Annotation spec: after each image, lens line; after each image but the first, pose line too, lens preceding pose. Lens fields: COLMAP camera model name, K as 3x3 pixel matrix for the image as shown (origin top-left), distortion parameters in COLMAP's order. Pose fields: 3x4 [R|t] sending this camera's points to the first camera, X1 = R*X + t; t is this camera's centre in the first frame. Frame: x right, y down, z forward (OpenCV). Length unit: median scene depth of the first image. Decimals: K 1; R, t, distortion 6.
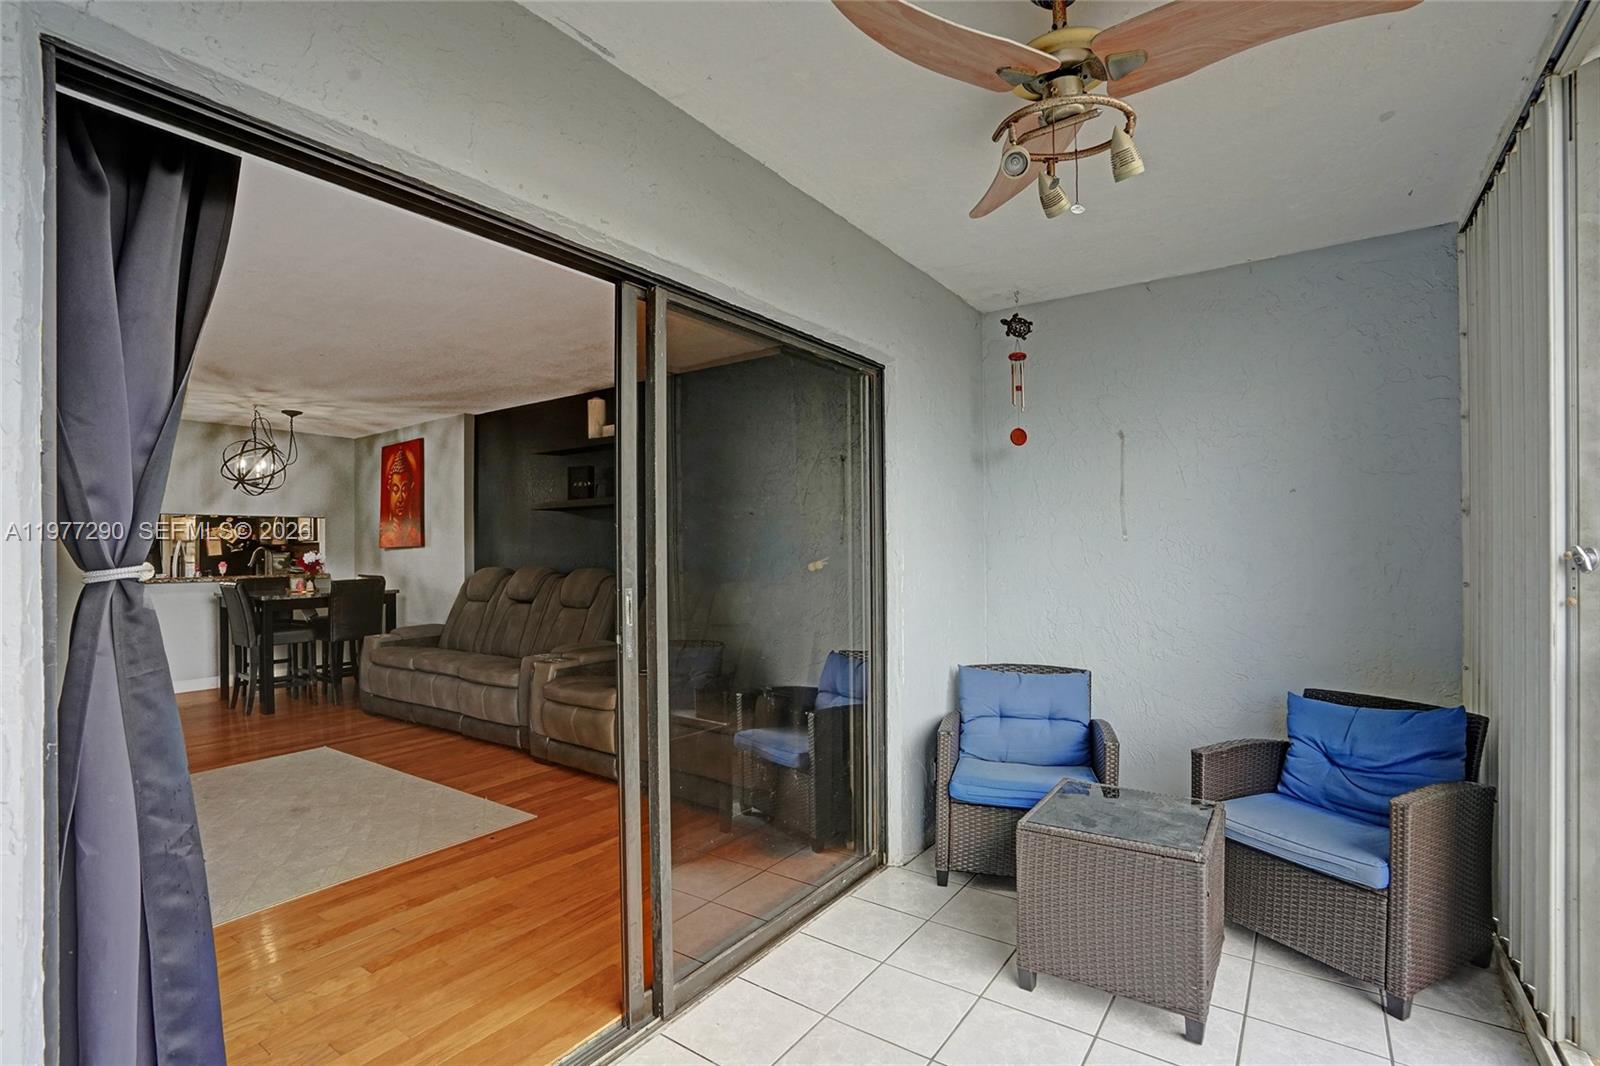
lens RADIAL K [[743.6, 0, 791.7], [0, 743.6, 536.1], [0, 0, 1]] dist [-0.044413, 0.020556]
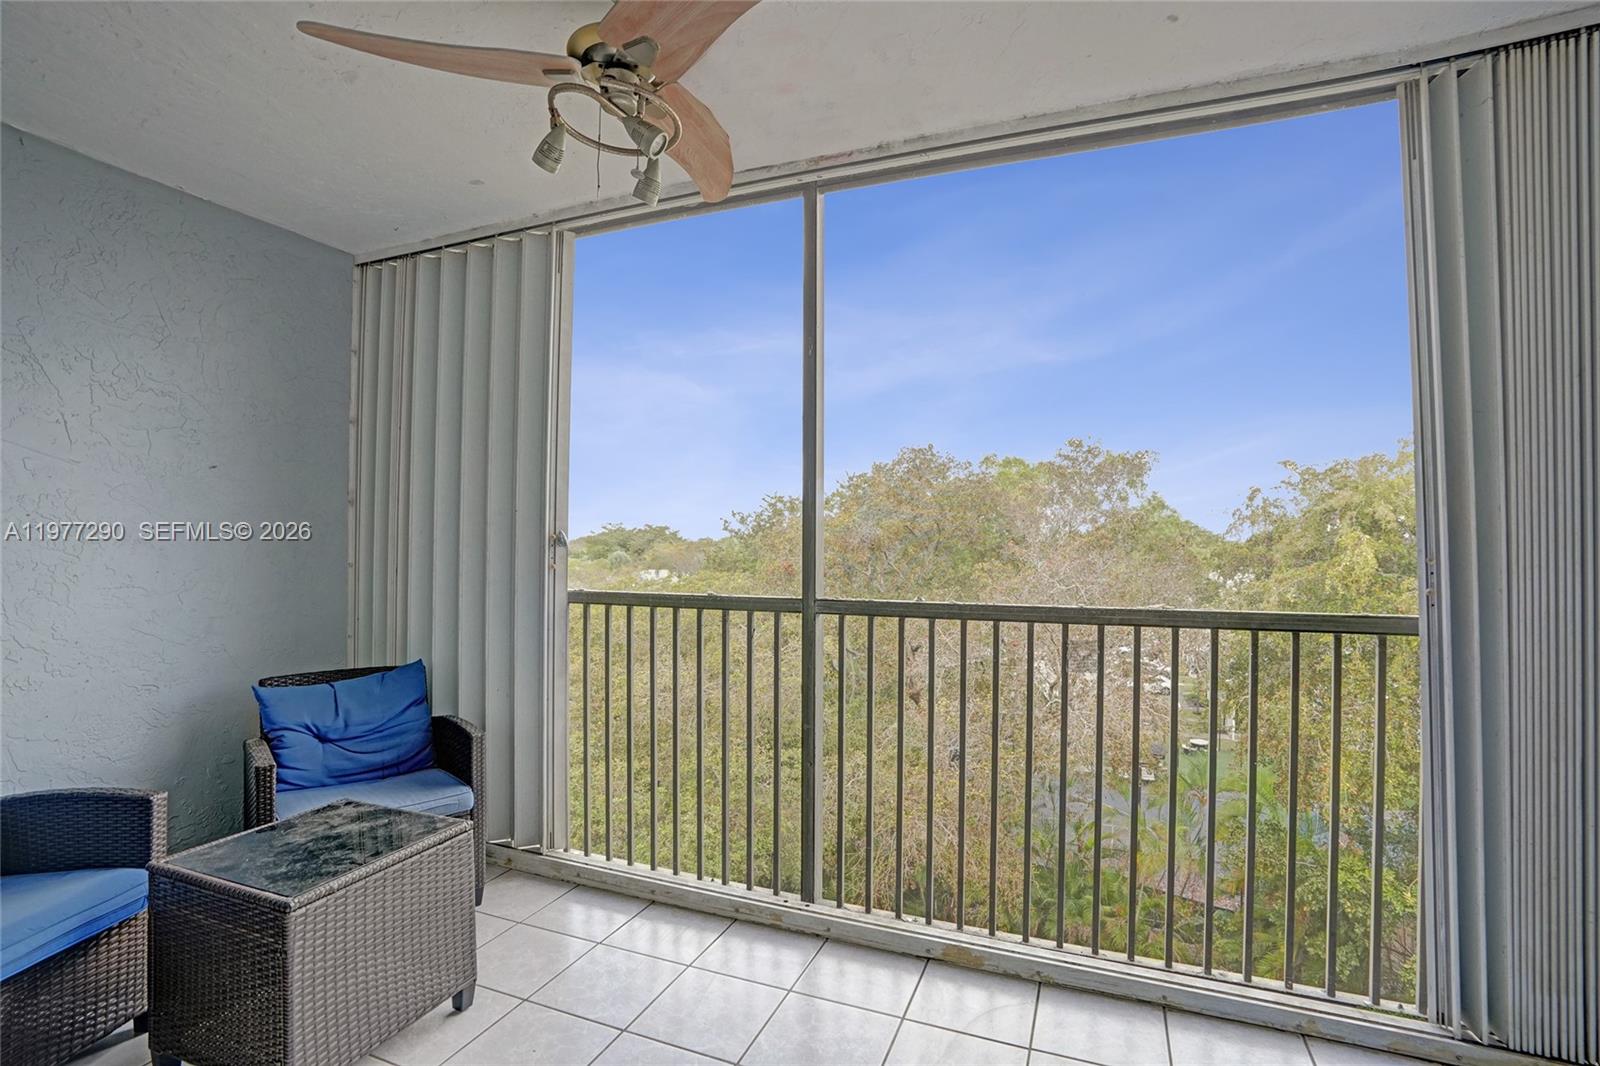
lens RADIAL K [[760.8, 0, 798.9], [0, 760.8, 539.1], [0, 0, 1]] dist [-0.041407, 0.000399]
pose [[-0.224046, 0.013365, 0.974487, -0.434472], [-0.014437, 0.999751, -0.017031, 0.036816], [-0.974472, -0.017884, -0.223797, 0.595554]]
